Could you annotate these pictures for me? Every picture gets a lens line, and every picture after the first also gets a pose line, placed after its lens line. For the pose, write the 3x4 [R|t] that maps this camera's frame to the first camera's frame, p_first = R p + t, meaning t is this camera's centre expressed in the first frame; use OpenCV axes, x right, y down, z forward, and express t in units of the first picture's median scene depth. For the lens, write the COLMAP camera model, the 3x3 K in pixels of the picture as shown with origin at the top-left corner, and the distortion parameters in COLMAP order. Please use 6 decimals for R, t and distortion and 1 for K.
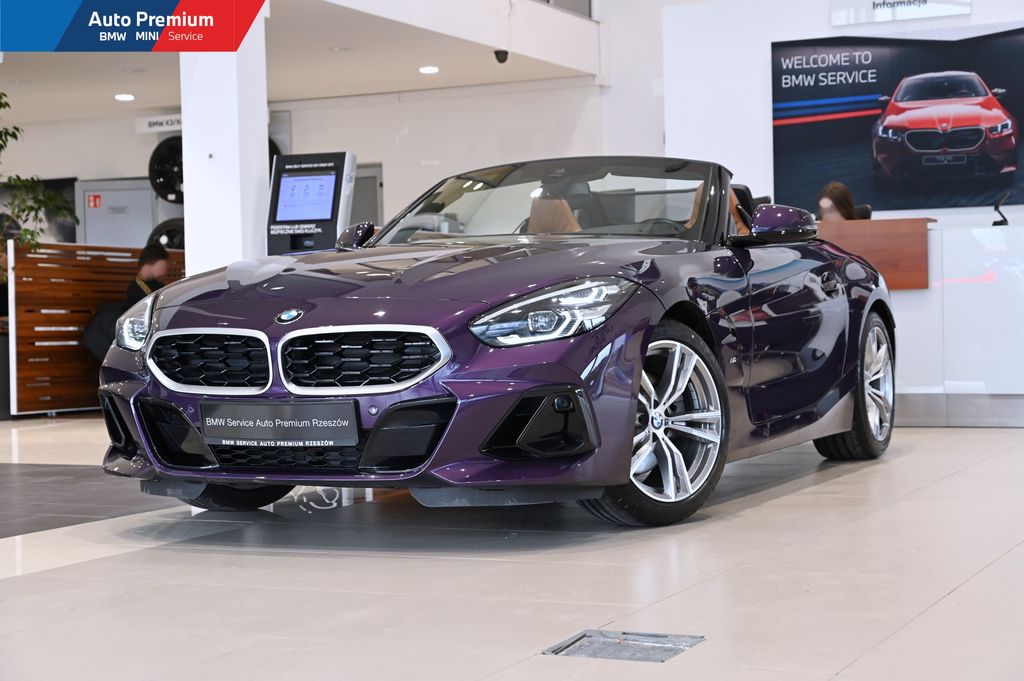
lens RADIAL K [[1764.5, 0, 511.6], [0, 1764.5, 332.8], [0, 0, 1]] dist [-0.059687, 0.000000]
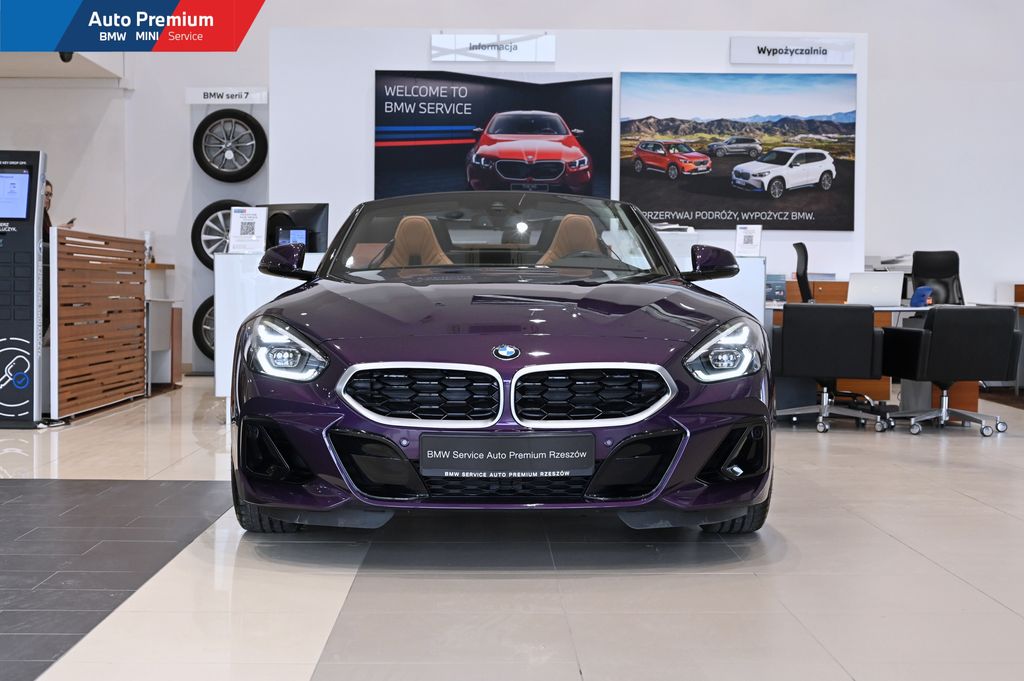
lens RADIAL K [[1619.0, 0, 512.6], [0, 1619.0, 345.9], [0, 0, 1]] dist [-0.049938, 0.000000]
pose [[0.887750, 0.010521, 0.460205, -0.248706], [-0.020738, 0.999638, 0.017151, -0.013021], [-0.459858, -0.024770, 0.887647, 0.064430]]
